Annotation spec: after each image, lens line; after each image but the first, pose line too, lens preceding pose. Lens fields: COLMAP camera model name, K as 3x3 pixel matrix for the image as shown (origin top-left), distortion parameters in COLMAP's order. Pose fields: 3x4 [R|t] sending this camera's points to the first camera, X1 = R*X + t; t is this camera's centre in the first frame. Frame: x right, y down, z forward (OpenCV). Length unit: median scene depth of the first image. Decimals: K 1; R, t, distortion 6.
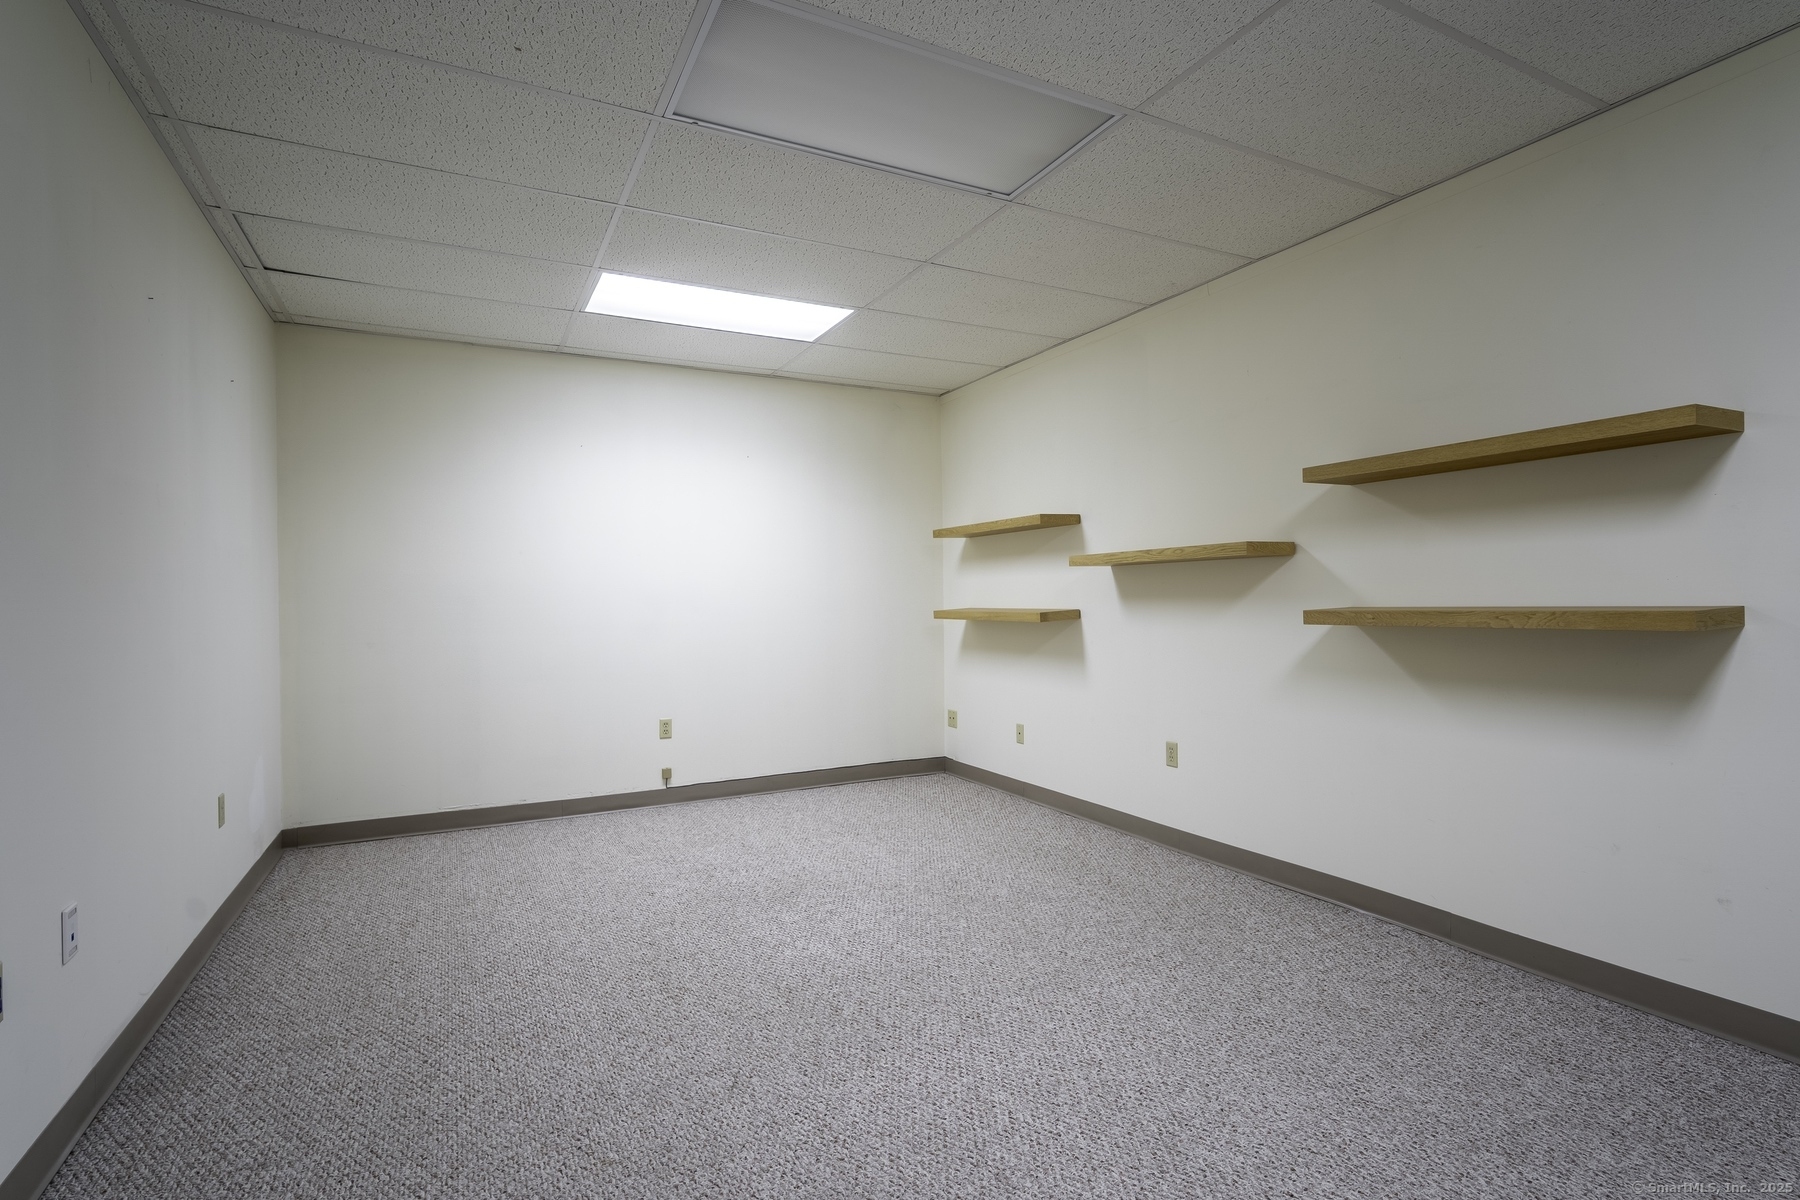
lens RADIAL K [[863.9, 0, 894.9], [0, 863.9, 603.1], [0, 0, 1]] dist [0.001112, -0.000379]
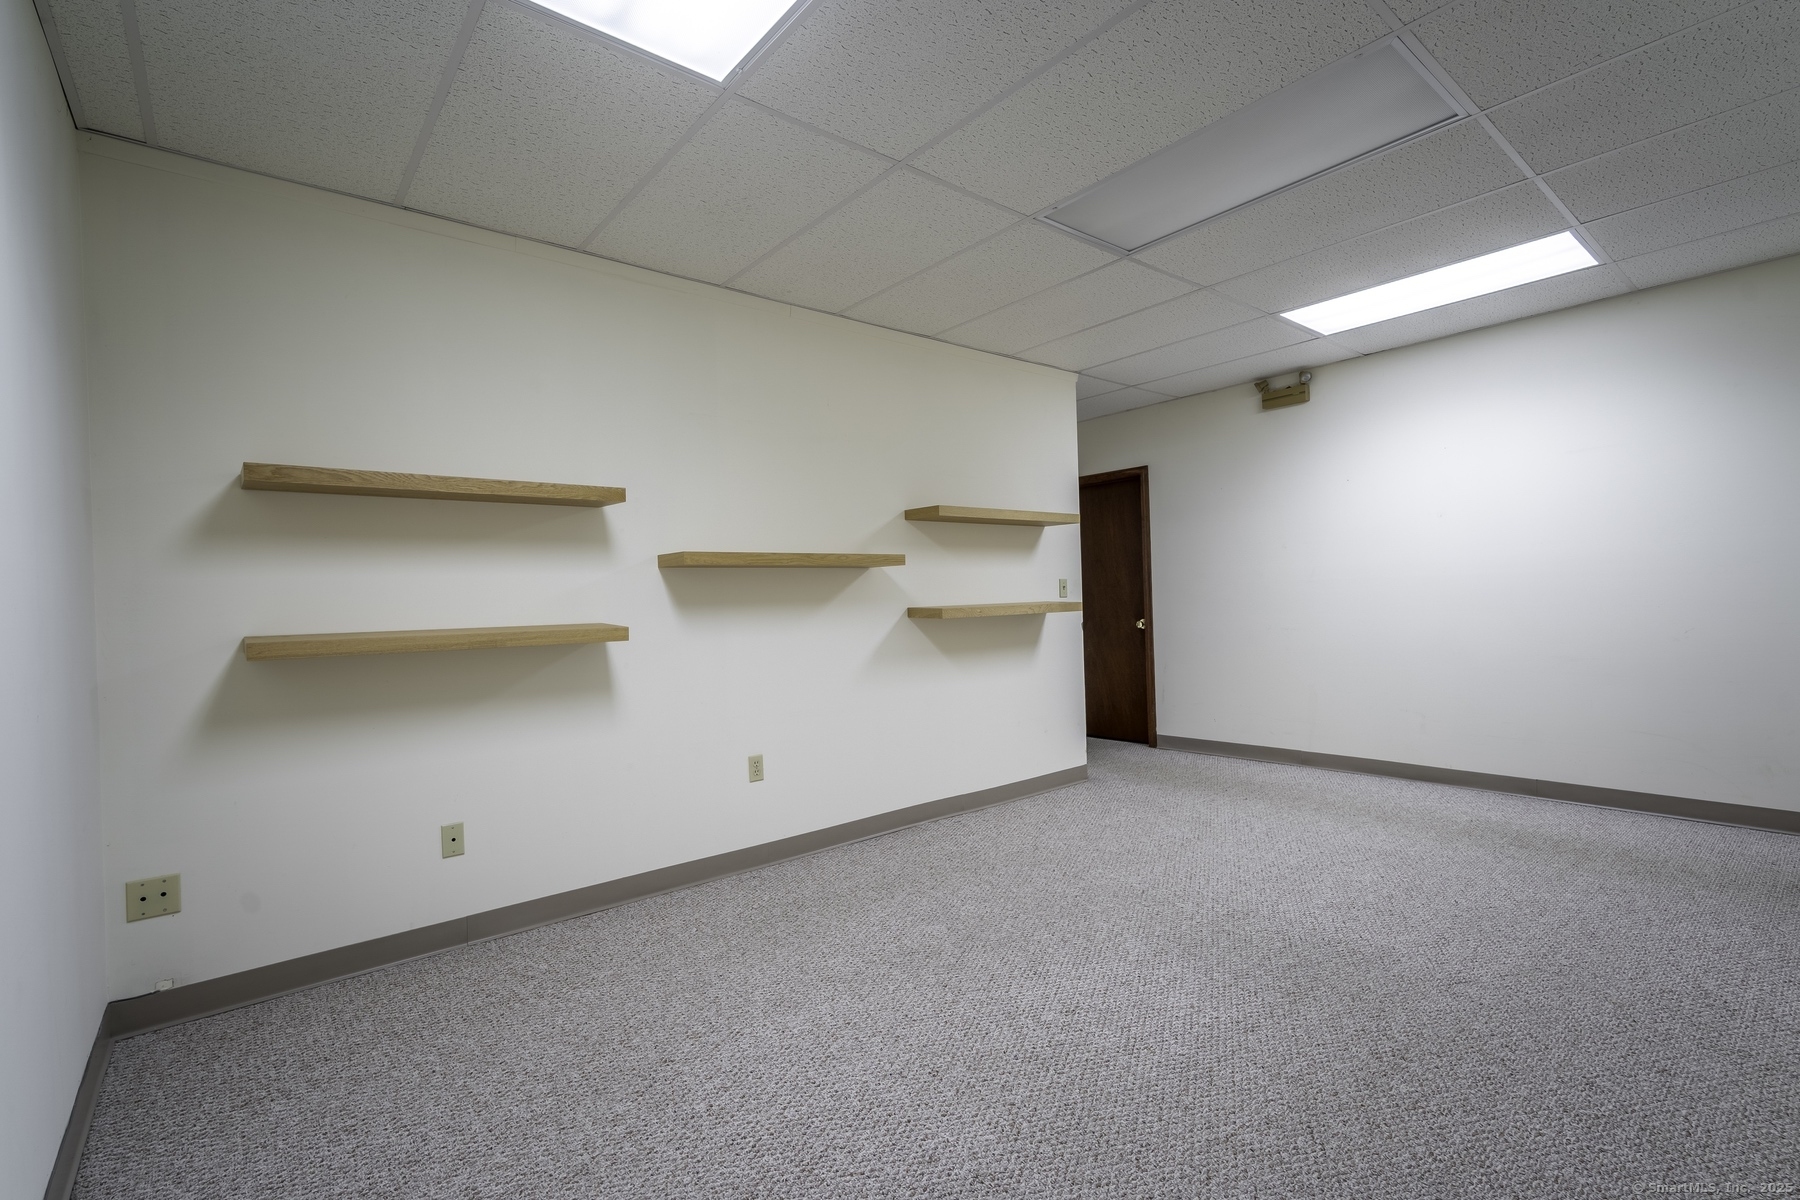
lens RADIAL K [[807.6, 0, 894.1], [0, 807.6, 599.5], [0, 0, 1]] dist [0.002466, 0.000464]
pose [[-0.212863, 0.021486, 0.976846, -0.651559], [0.039173, 0.999142, -0.013440, 0.007755], [-0.976296, 0.035405, -0.213522, 1.150738]]
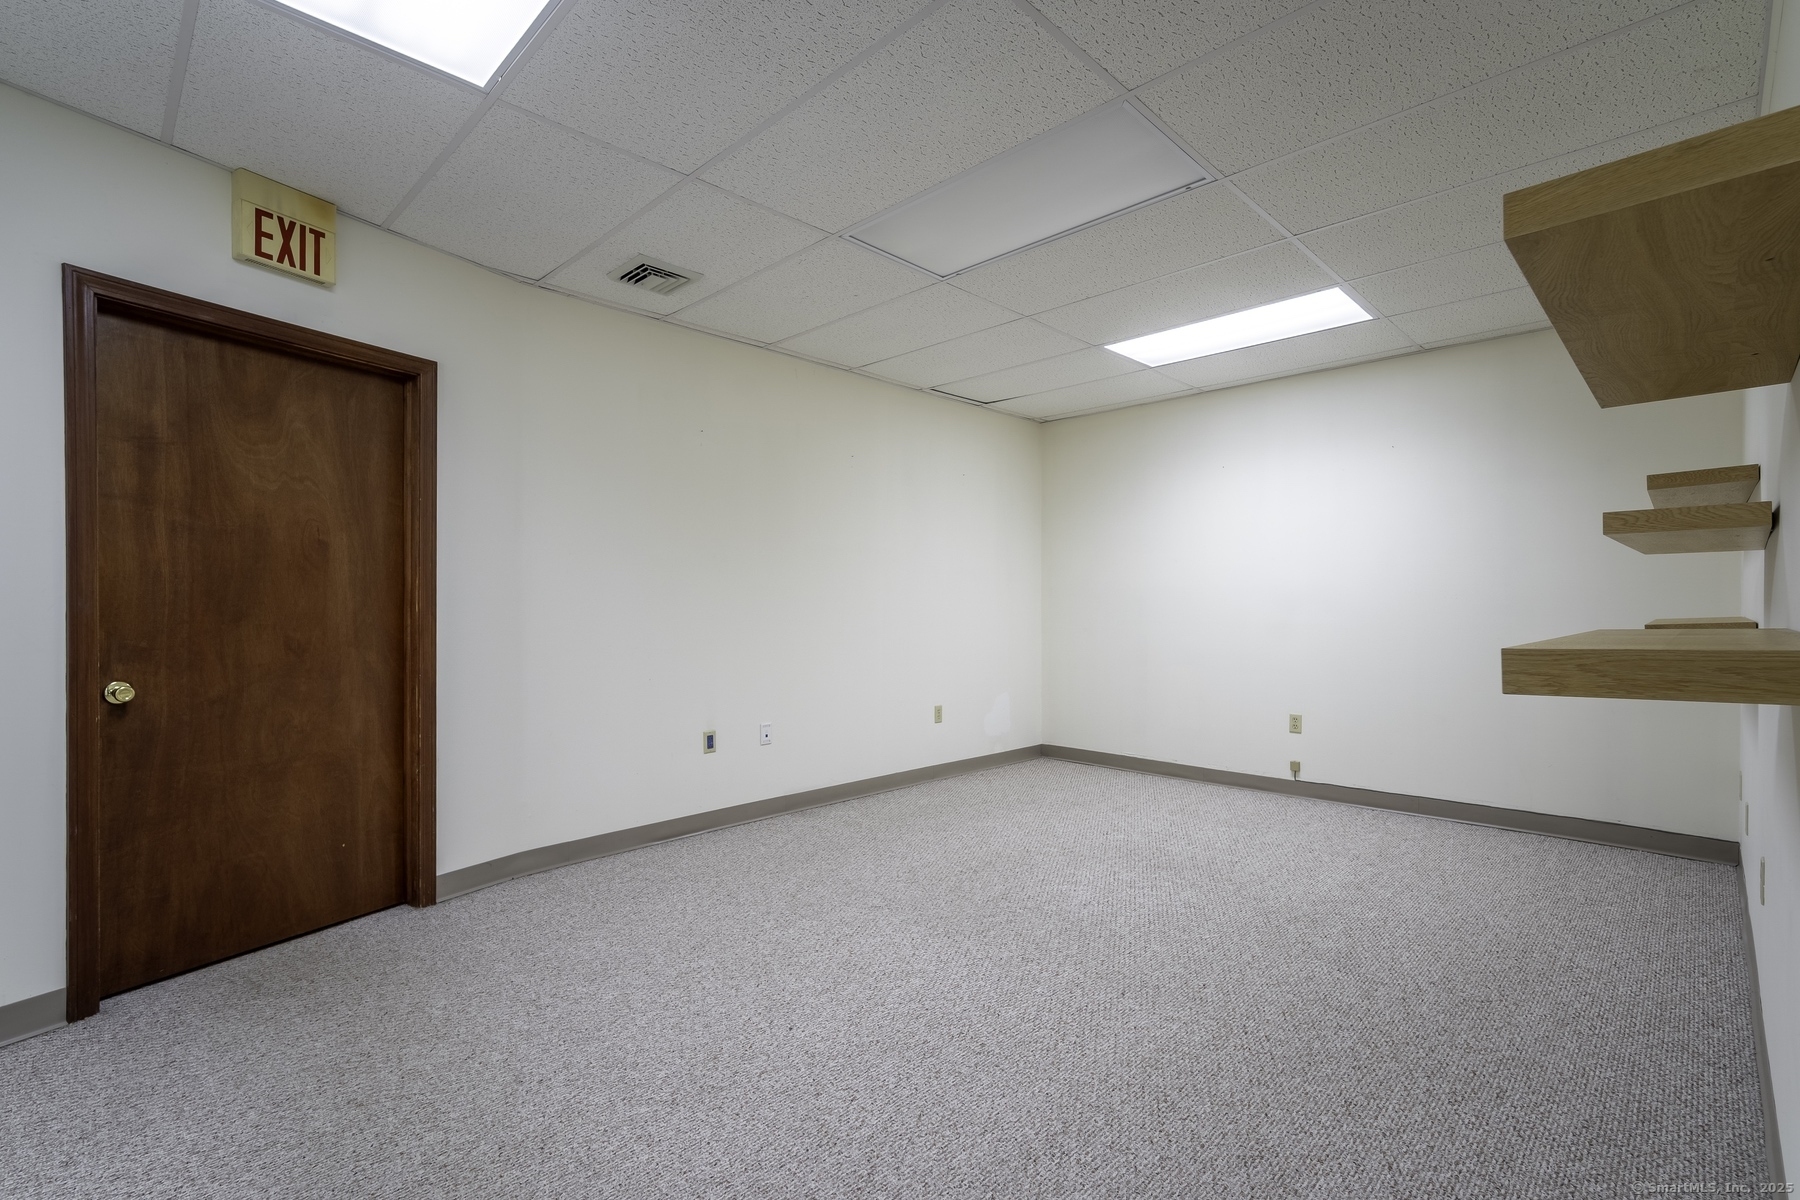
lens RADIAL K [[807.6, 0, 892.0], [0, 807.6, 597.2], [0, 0, 1]] dist [0.002466, 0.000464]
pose [[0.319639, 0.004871, -0.947527, 0.709659], [-0.007668, 0.999967, 0.002554, -0.007821], [0.947508, 0.006449, 0.319666, 0.318526]]
